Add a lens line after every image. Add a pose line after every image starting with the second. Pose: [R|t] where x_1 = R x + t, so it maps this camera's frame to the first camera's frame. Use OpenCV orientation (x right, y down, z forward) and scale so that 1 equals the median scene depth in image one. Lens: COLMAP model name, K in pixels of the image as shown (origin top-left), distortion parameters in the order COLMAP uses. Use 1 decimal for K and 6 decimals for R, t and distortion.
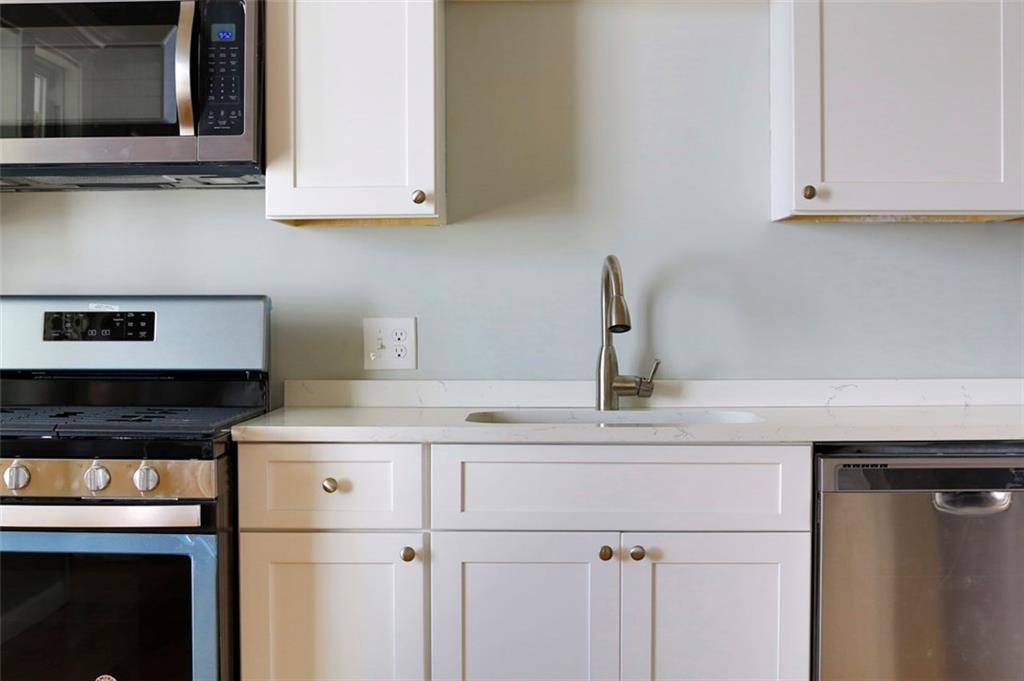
lens RADIAL K [[1517.4, 0, 478.7], [0, 1517.4, 341.0], [0, 0, 1]] dist [-0.119238, 0.011758]
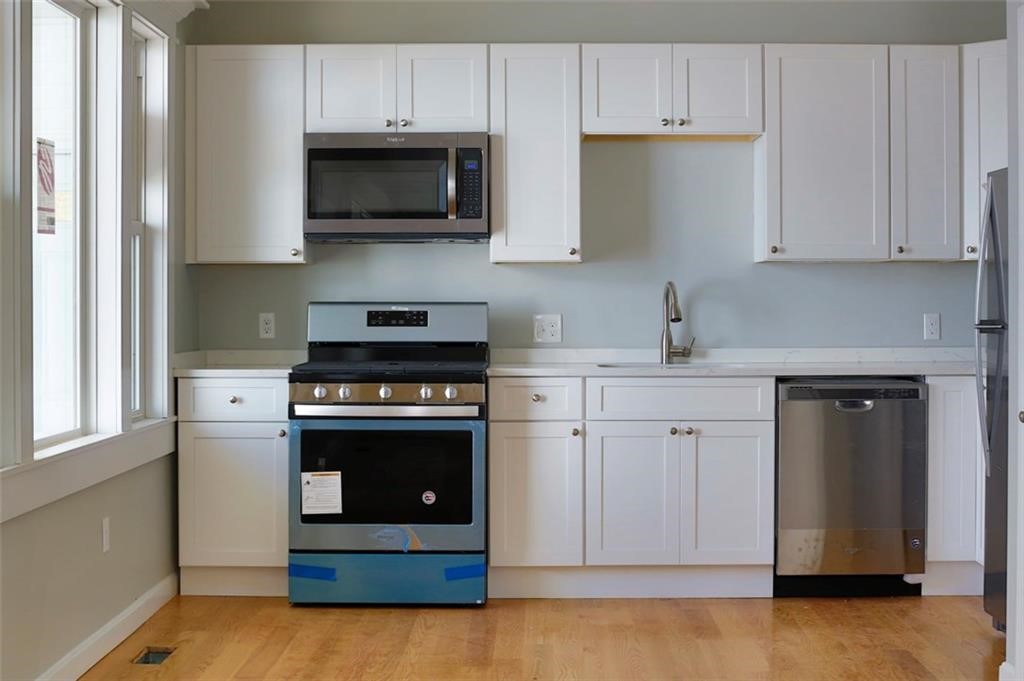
lens RADIAL K [[1570.6, 0, 512.0], [0, 1570.6, 340.5], [0, 0, 1]] dist [-0.143832, 0.093780]
pose [[0.999111, 0.000134, 0.042156, -0.201510], [-0.000153, 1.000000, 0.000450, 0.017140], [-0.042156, -0.000456, 0.999111, -0.990510]]
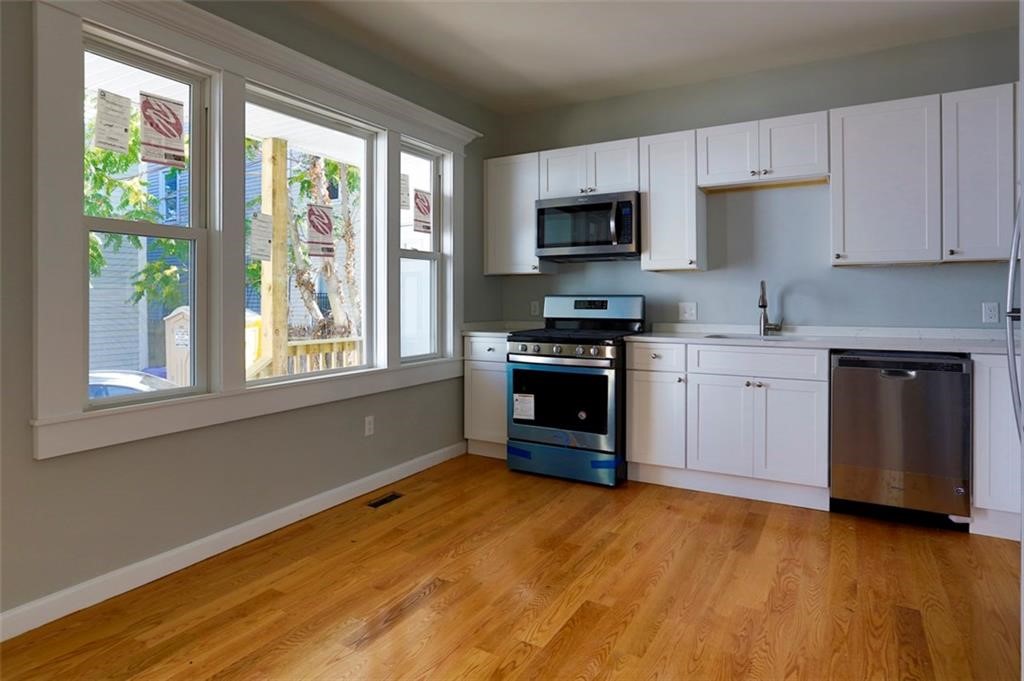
lens RADIAL K [[577.8, 0, 515.6], [0, 577.8, 298.0], [0, 0, 1]] dist [-0.018182, 0.002185]
pose [[0.885747, 0.000029, -0.464167, 0.185053], [-0.010183, 0.999761, -0.019369, 0.001422], [0.464056, 0.021883, 0.885536, -0.170945]]
